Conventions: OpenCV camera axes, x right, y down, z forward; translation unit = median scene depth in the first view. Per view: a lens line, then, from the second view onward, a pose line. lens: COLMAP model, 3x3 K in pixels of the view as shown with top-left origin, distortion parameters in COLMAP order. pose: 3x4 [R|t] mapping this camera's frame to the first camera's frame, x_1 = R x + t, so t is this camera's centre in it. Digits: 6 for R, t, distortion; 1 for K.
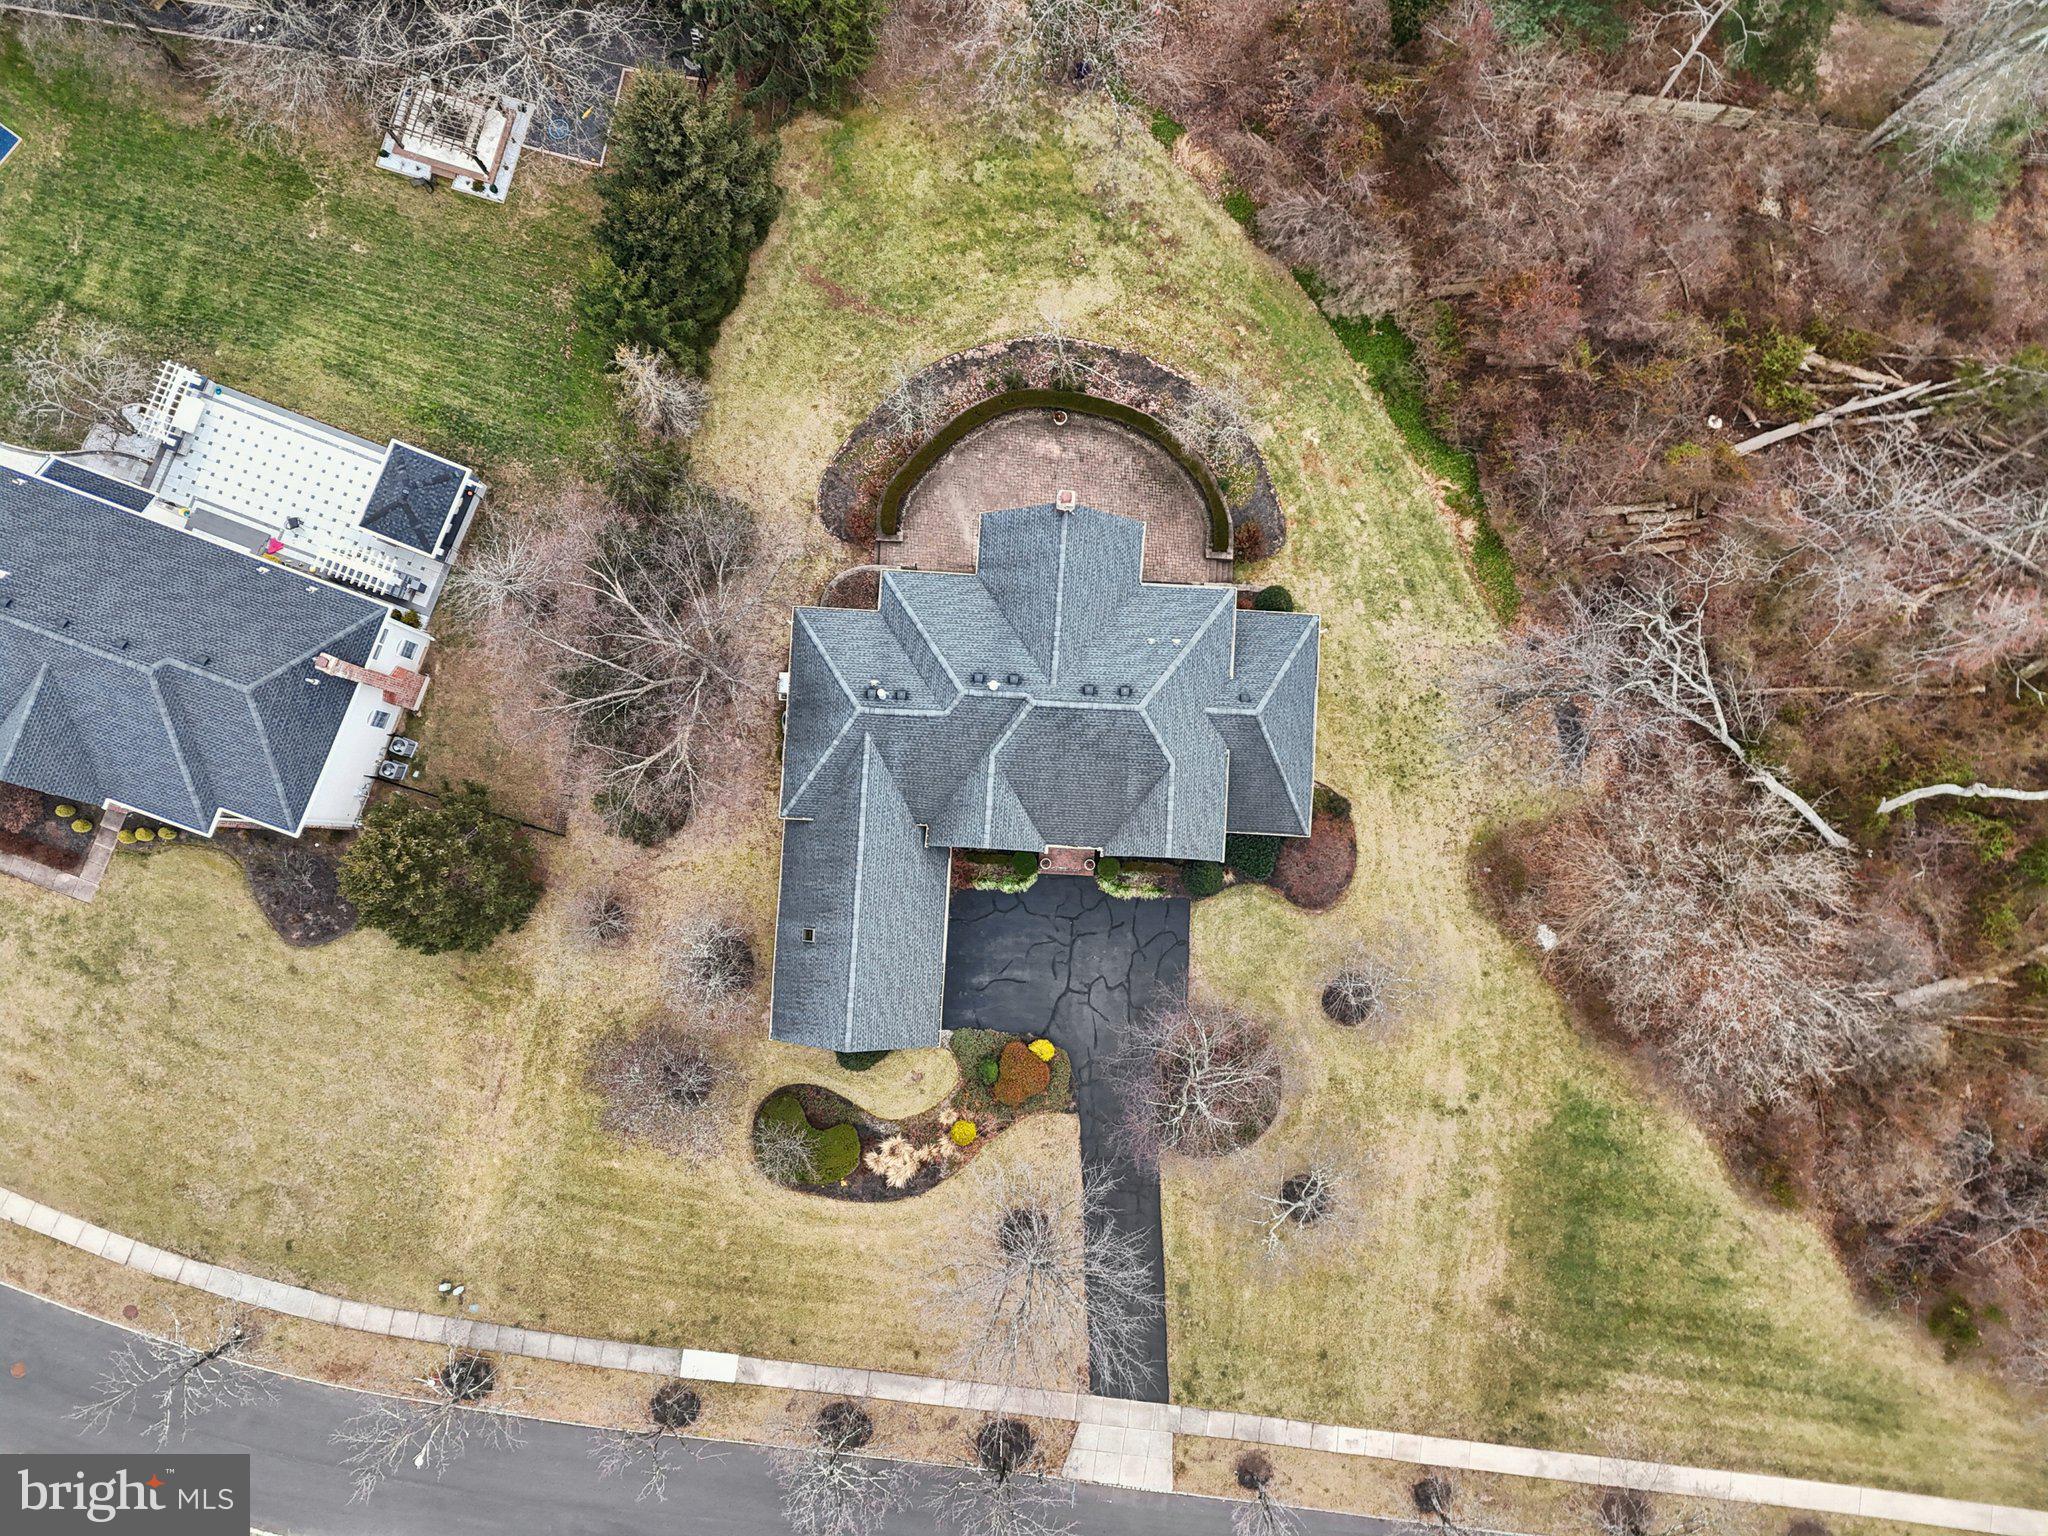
lens RADIAL K [[1545.2, 0, 1020.6], [0, 1545.2, 760.0], [0, 0, 1]] dist [0.077122, -0.064439]
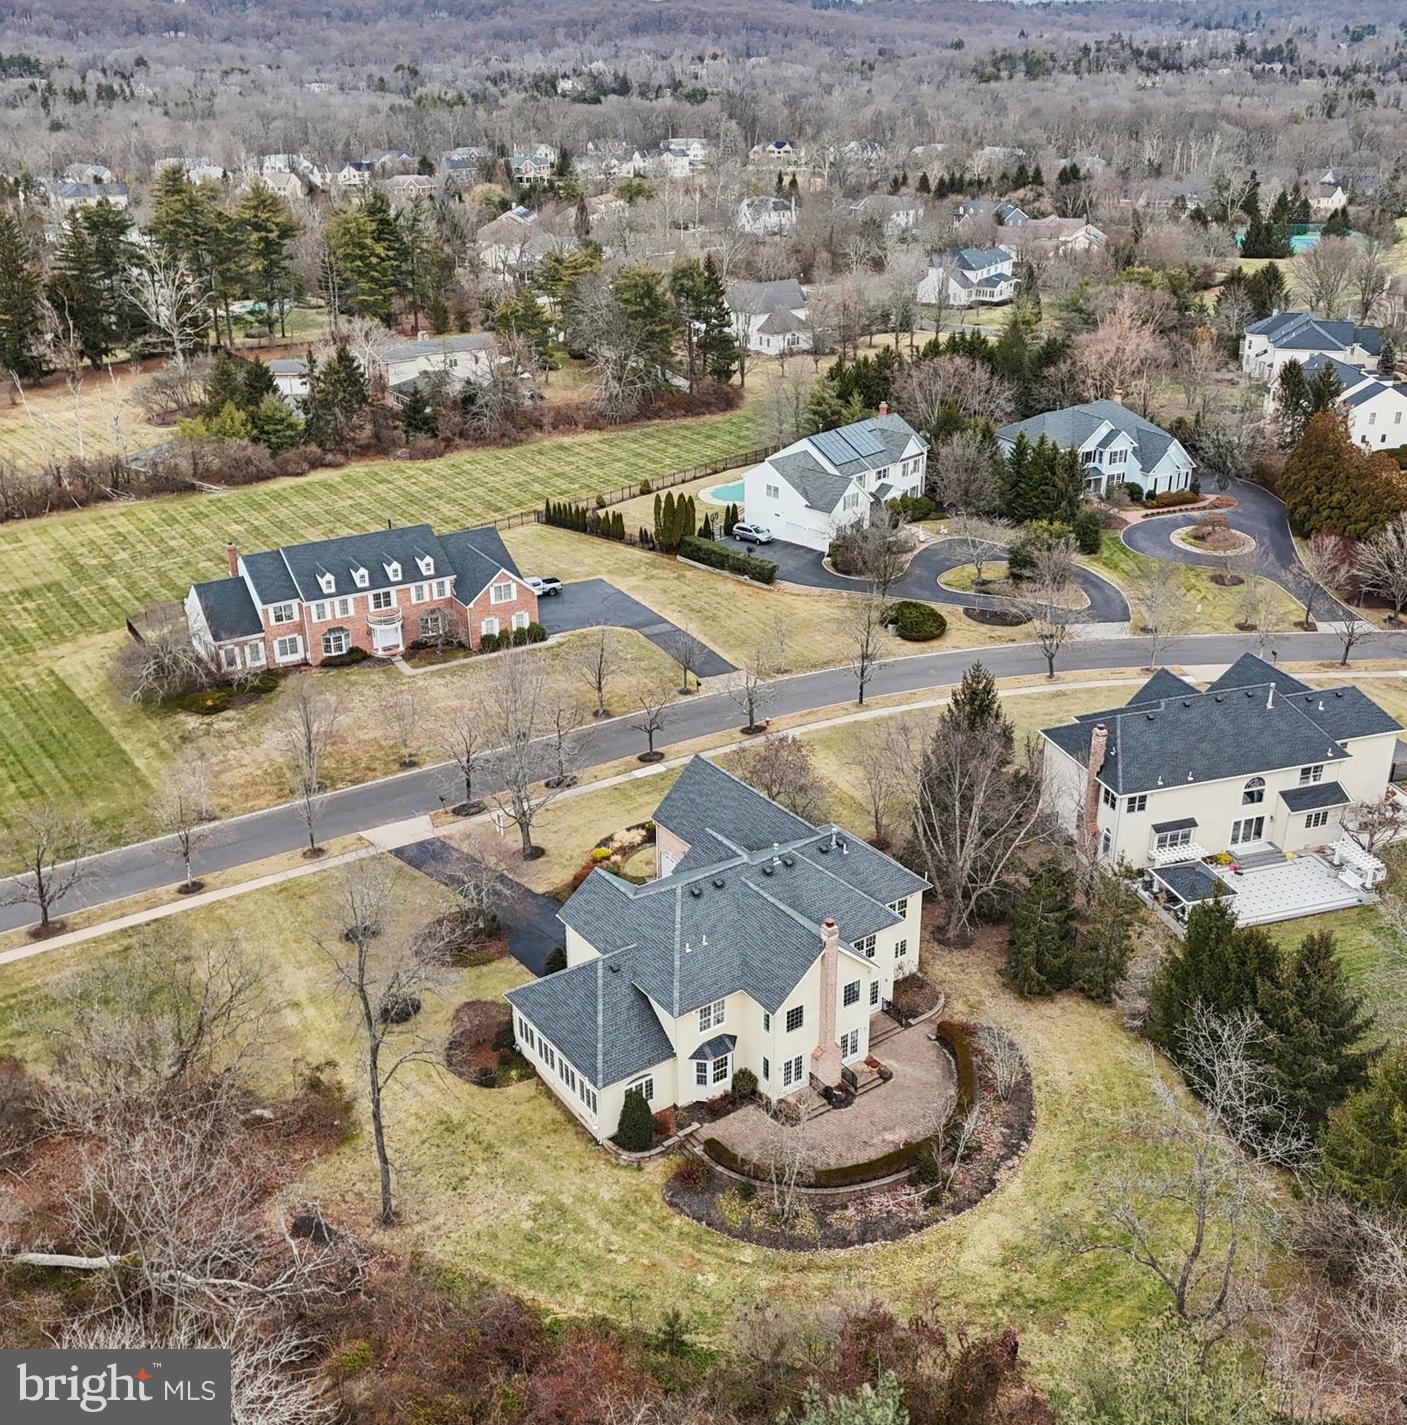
lens RADIAL K [[1509.9, 0, 733.9], [0, 1509.9, 710.5], [0, 0, 1]] dist [0.096558, -0.020625]
pose [[-0.777272, 0.248458, -0.578028, 0.646955], [-0.628299, -0.258353, 0.733821, -0.838466], [0.032988, 0.933553, 0.356917, 0.361136]]
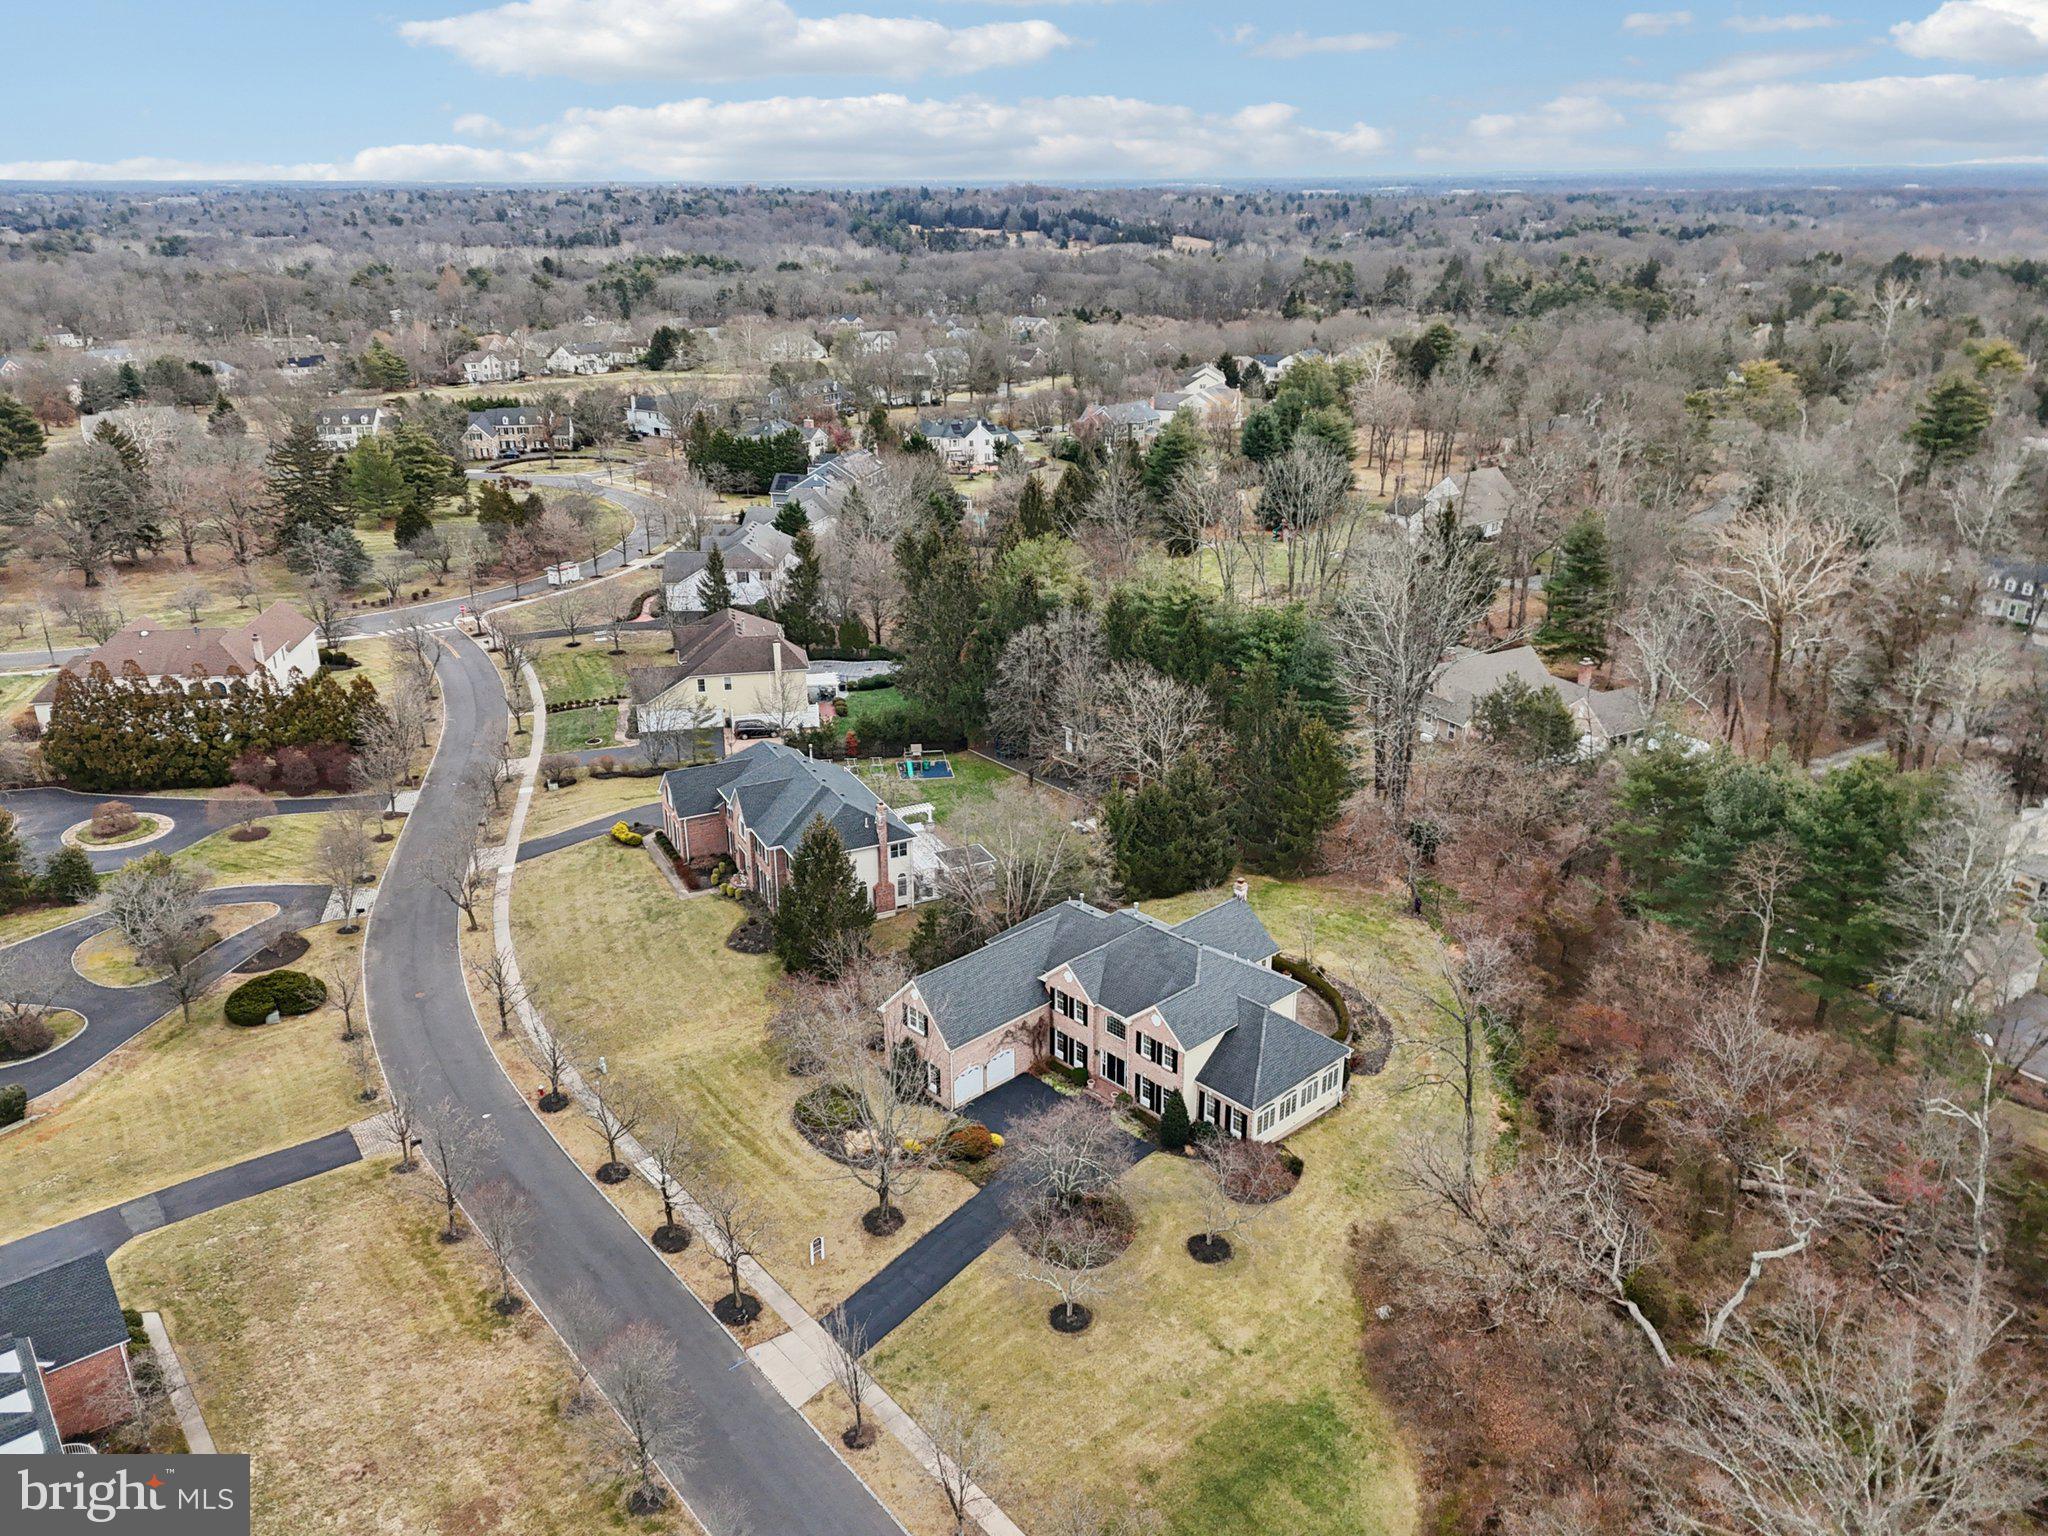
lens RADIAL K [[1545.2, 0, 1020.6], [0, 1545.2, 760.0], [0, 0, 1]] dist [0.077122, -0.064439]
pose [[0.723923, 0.227292, -0.651363, 0.803101], [-0.686897, 0.325188, -0.649942, 0.911615], [0.064089, 0.917928, 0.391537, 0.183525]]
